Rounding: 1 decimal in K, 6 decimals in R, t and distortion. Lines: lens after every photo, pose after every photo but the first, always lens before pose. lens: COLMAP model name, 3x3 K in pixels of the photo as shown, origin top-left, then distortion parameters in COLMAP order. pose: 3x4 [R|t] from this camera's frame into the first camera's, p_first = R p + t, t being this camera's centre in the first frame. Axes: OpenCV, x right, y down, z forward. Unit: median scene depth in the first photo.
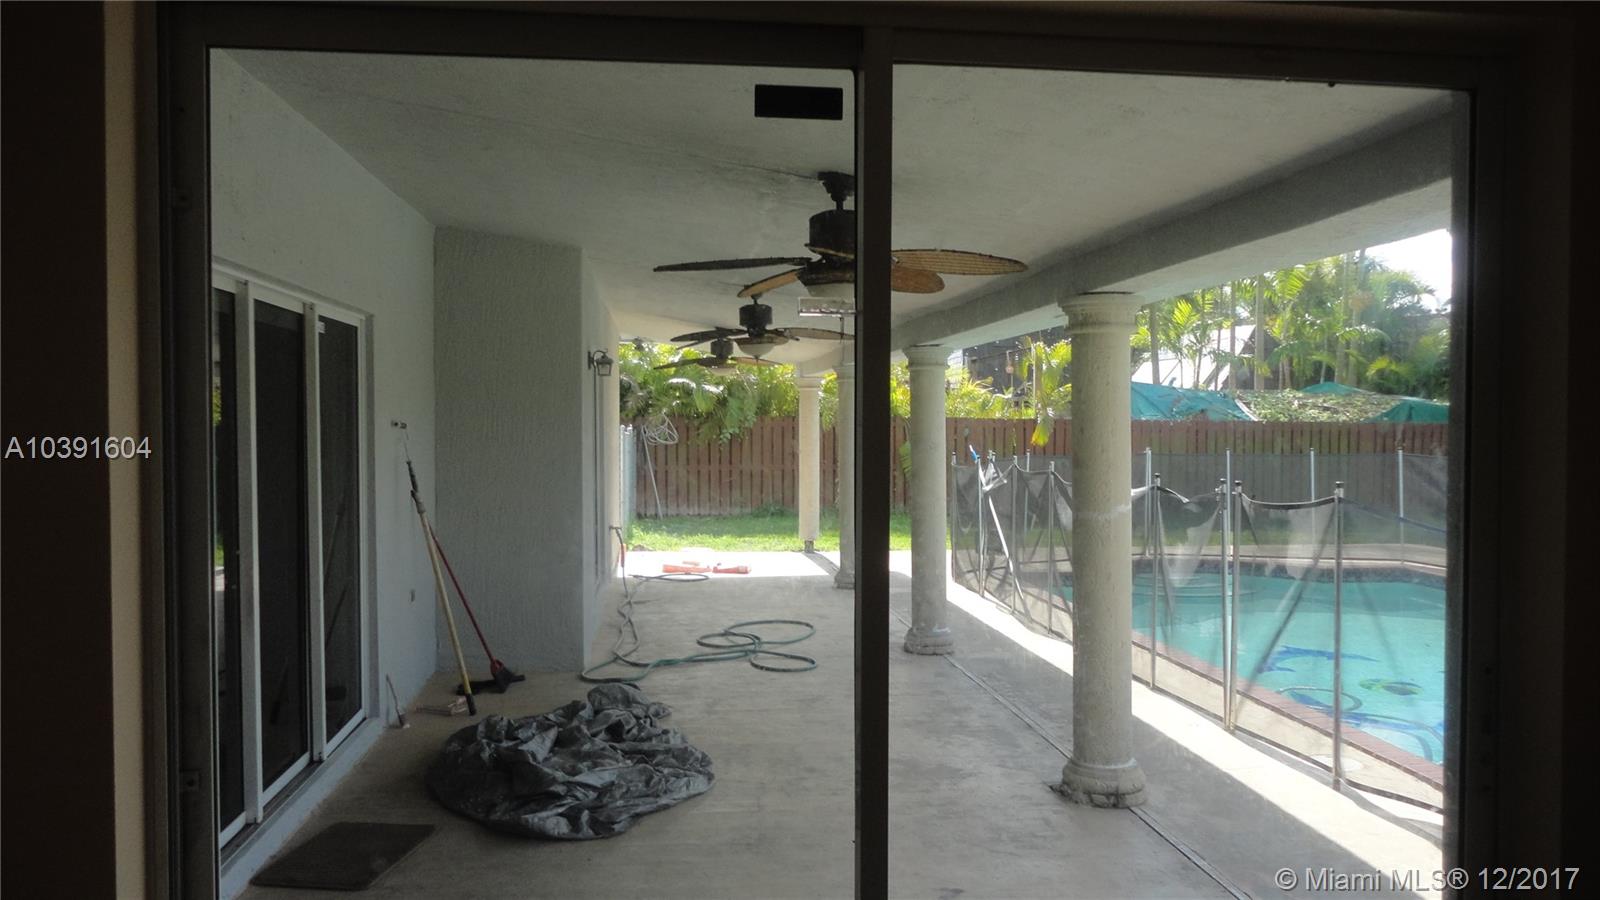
lens RADIAL K [[1175.8, 0, 799.1], [0, 1175.8, 441.0], [0, 0, 1]] dist [0.003861, 0.002723]
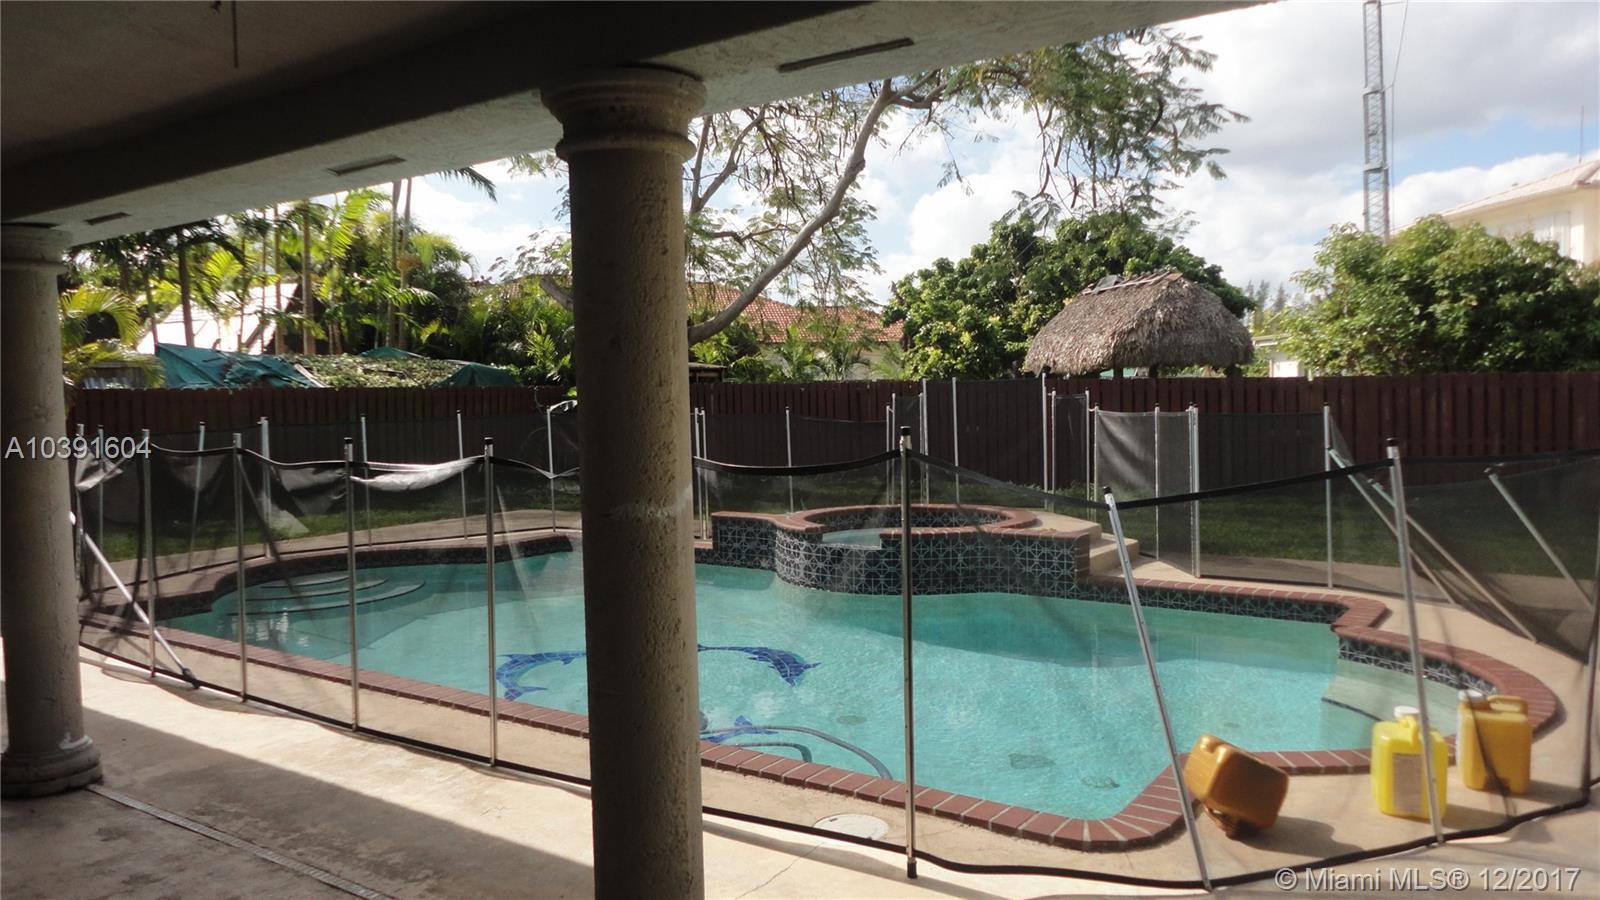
lens RADIAL K [[1175.8, 0, 799.1], [0, 1175.8, 441.0], [0, 0, 1]] dist [0.003861, 0.002723]
pose [[0.683328, -0.051958, 0.728261, -0.014160], [0.036572, 0.998648, 0.036933, 0.003082], [-0.729195, 0.001397, 0.684304, 0.116113]]
